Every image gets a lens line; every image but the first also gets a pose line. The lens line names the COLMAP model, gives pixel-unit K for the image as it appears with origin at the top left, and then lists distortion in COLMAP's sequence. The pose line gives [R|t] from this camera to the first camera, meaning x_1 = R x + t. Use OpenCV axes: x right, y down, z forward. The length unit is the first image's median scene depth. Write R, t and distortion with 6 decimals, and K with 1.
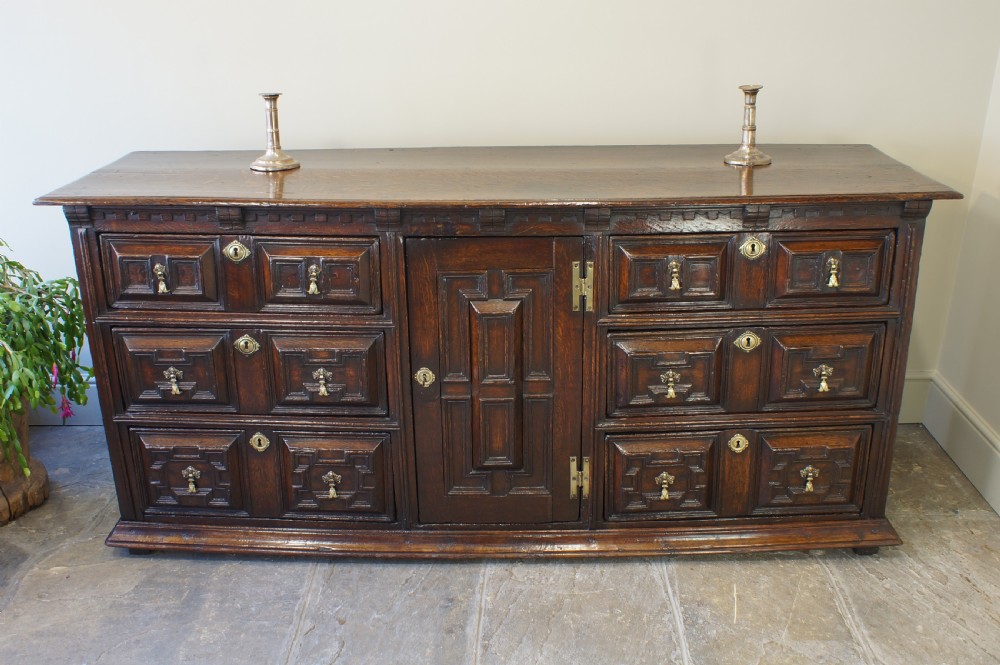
lens RADIAL K [[990.8, 0, 505.0], [0, 990.8, 333.2], [0, 0, 1]] dist [-0.149364, 0.169903]
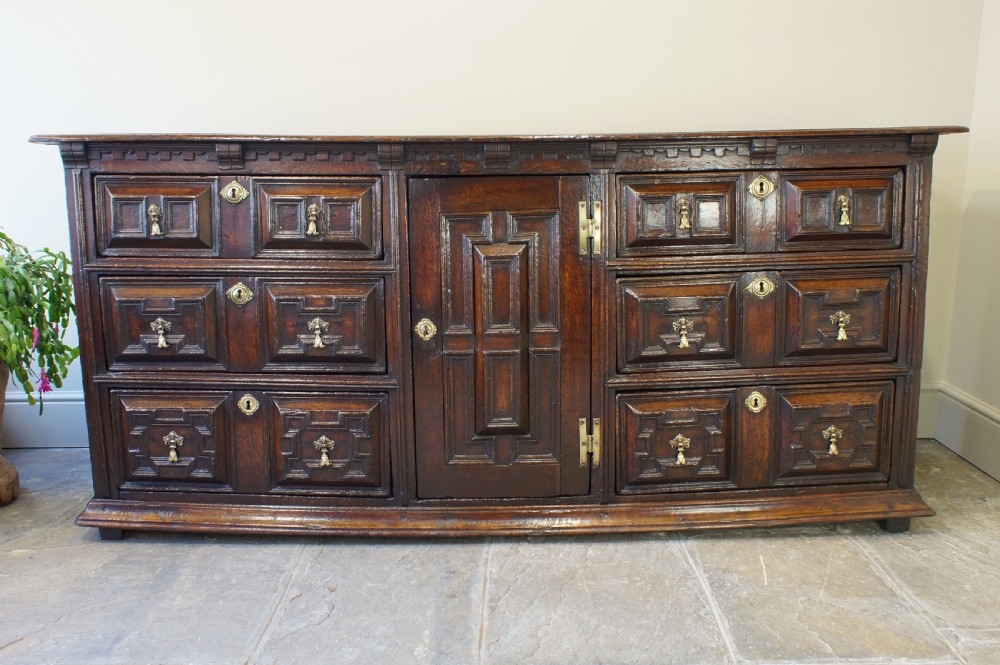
lens RADIAL K [[961.9, 0, 500.0], [0, 961.9, 332.5], [0, 0, 1]] dist [-0.151772, 0.165476]
pose [[0.999843, -0.004005, 0.017243, -0.025563], [0.007182, 0.982073, -0.188365, 0.222318], [-0.016180, 0.188459, 0.981948, 0.090881]]
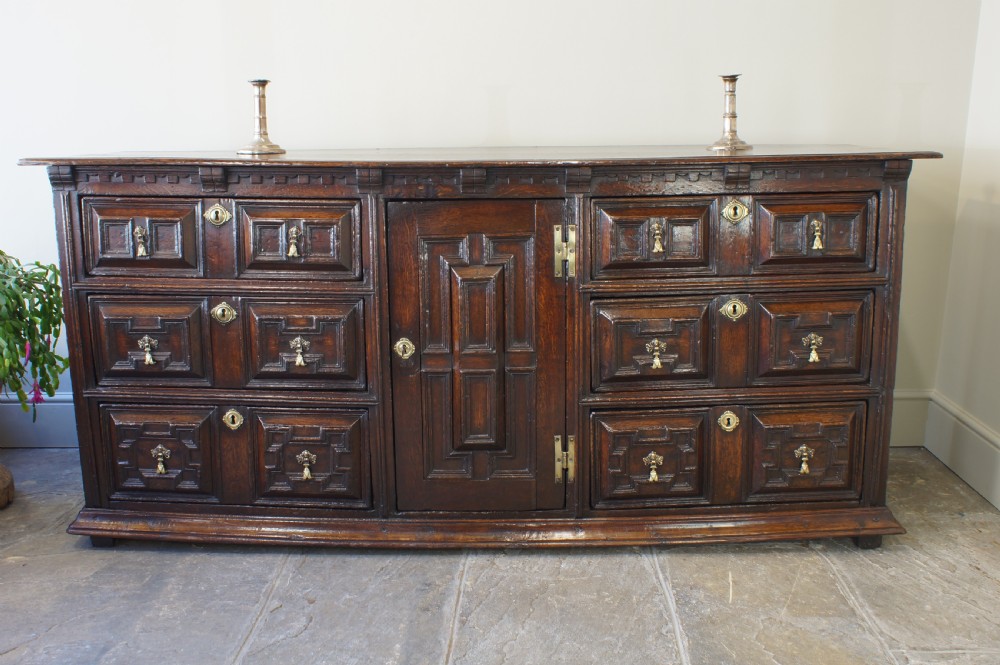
lens RADIAL K [[1005.5, 0, 503.5], [0, 1005.5, 332.0], [0, 0, 1]] dist [-0.150195, 0.176401]
pose [[0.999996, 0.002220, -0.001663, 0.018278], [-0.002450, 0.987980, -0.154559, 0.181535], [0.001300, 0.154563, 0.987982, 0.018639]]
